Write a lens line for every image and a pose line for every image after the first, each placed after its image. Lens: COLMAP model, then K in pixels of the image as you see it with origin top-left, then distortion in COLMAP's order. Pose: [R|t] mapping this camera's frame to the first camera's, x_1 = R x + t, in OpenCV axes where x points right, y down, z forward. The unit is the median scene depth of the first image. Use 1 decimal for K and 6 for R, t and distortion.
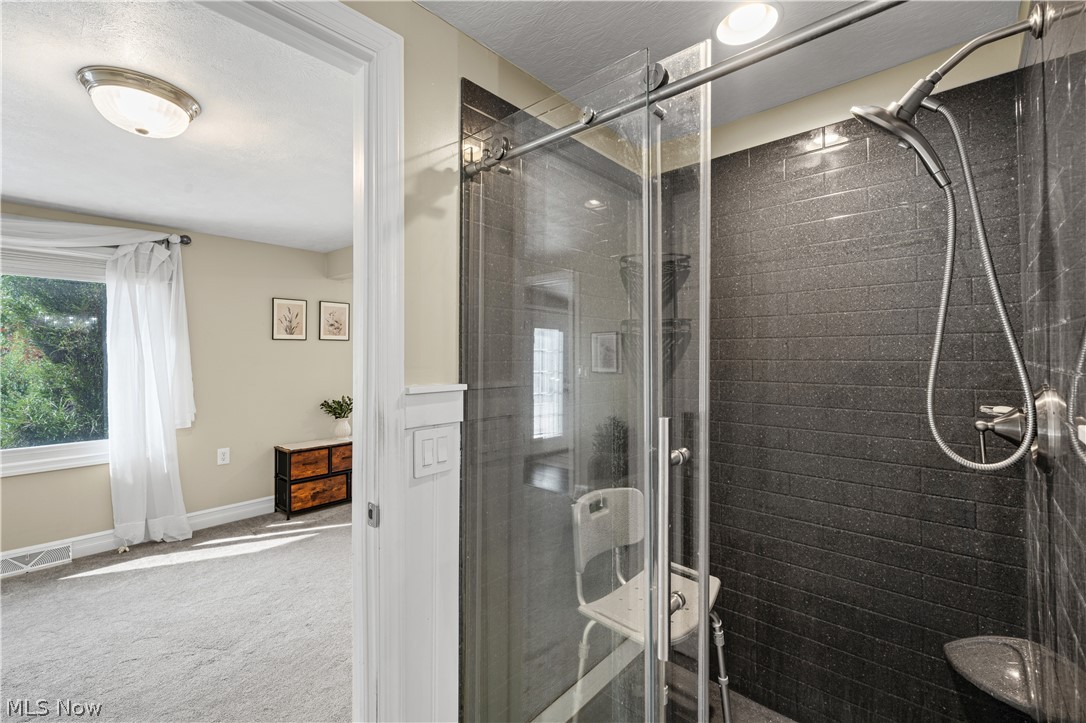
lens RADIAL K [[481.1, 0, 542.1], [0, 481.1, 356.2], [0, 0, 1]] dist [0.002188, 0.000784]
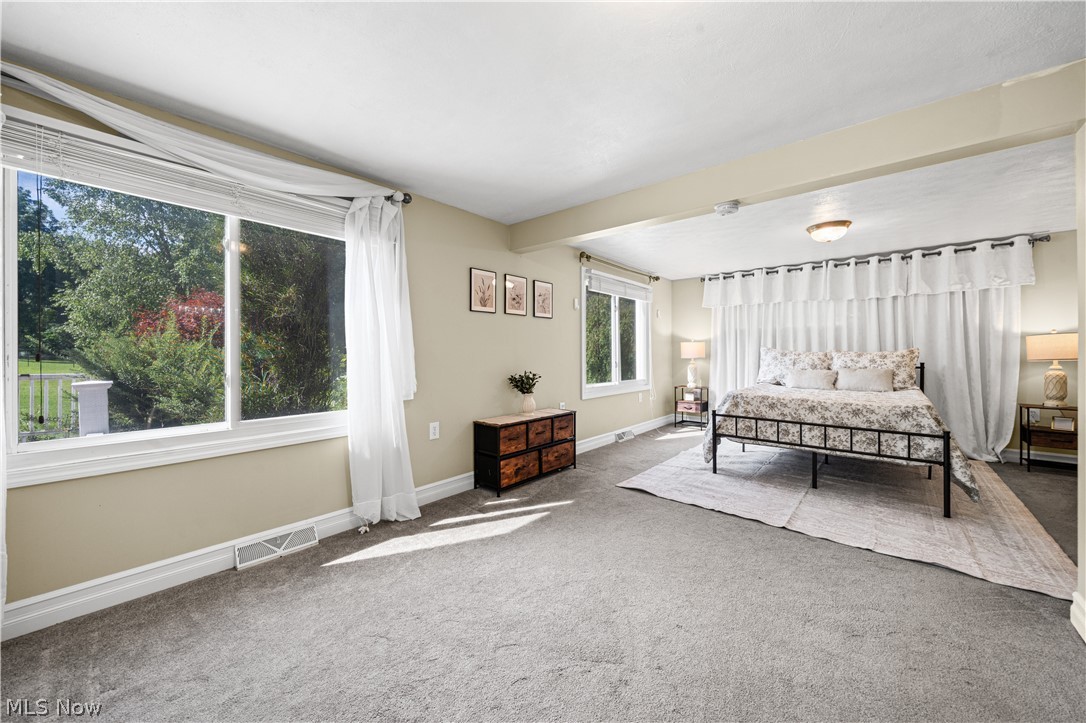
lens RADIAL K [[409.9, 0, 539.9], [0, 409.9, 359.3], [0, 0, 1]] dist [-0.001763, -0.000166]
pose [[0.999973, 0.002291, 0.007040, -0.488005], [-0.002389, 0.999900, 0.013970, 0.058077], [-0.007007, -0.013987, 0.999878, 0.201376]]
